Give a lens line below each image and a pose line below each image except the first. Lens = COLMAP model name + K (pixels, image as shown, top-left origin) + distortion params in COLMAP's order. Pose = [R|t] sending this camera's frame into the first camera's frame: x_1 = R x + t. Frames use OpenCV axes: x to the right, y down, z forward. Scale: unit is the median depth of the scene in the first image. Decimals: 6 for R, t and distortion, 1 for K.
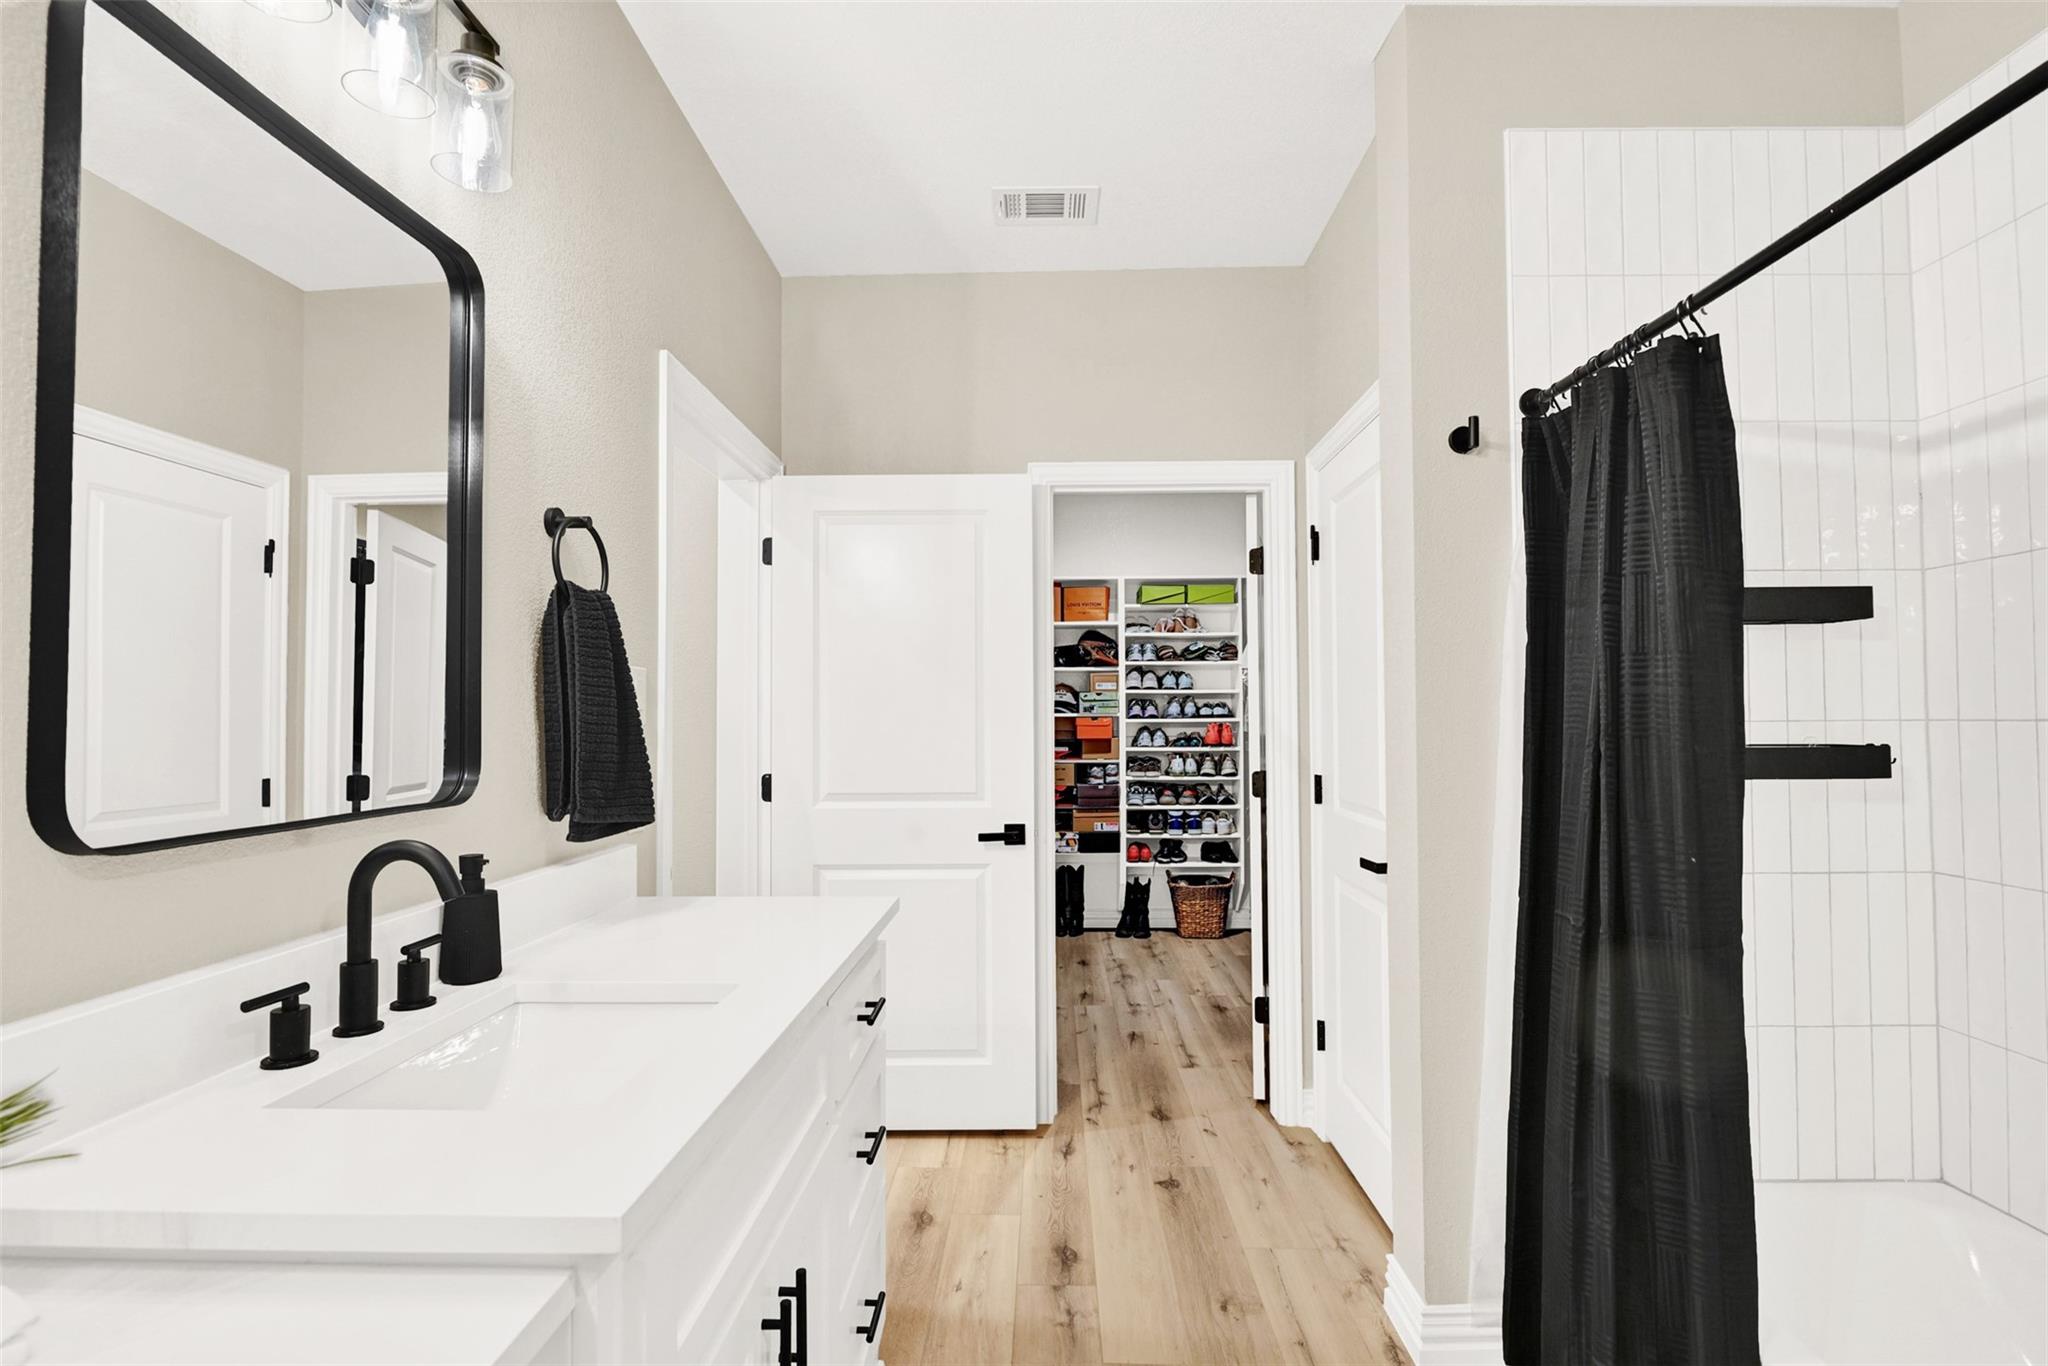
lens RADIAL K [[986.7, 0, 1021.1], [0, 986.7, 690.6], [0, 0, 1]] dist [0.003665, -0.007259]
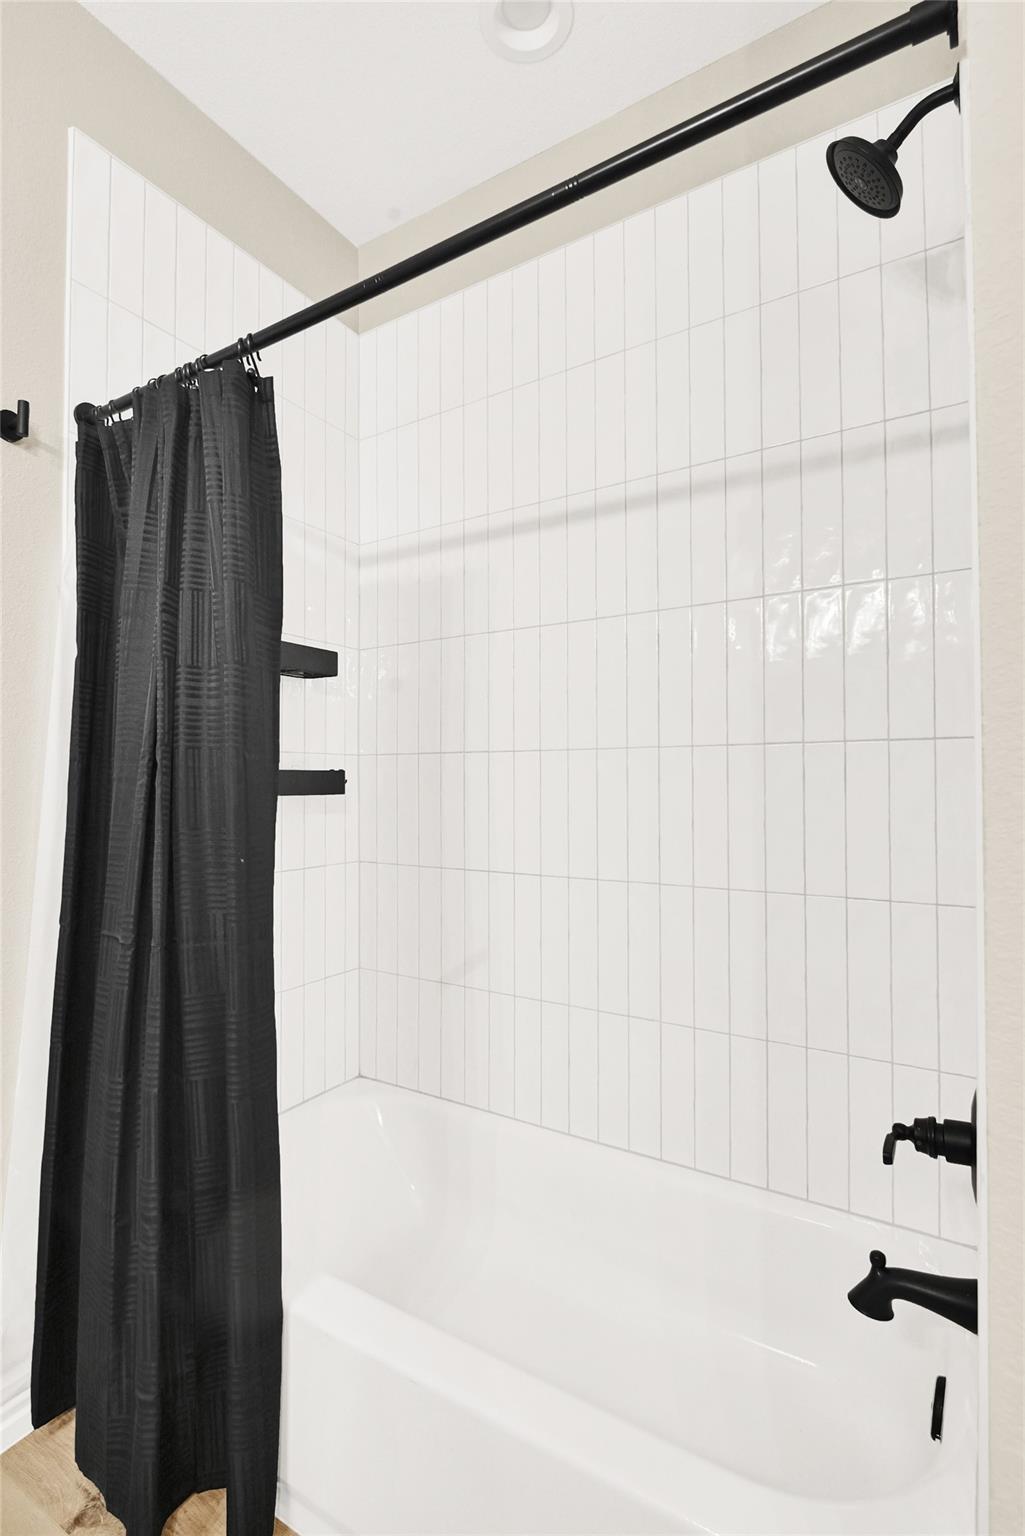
lens RADIAL K [[740.0, 0, 507.1], [0, 740.0, 770.3], [0, 0, 1]] dist [0.003665, -0.007259]
pose [[0.513680, 0.019558, 0.857759, 0.135056], [-0.024271, 0.999671, -0.008258, 0.068081], [-0.857639, -0.016577, 0.513986, 0.322662]]
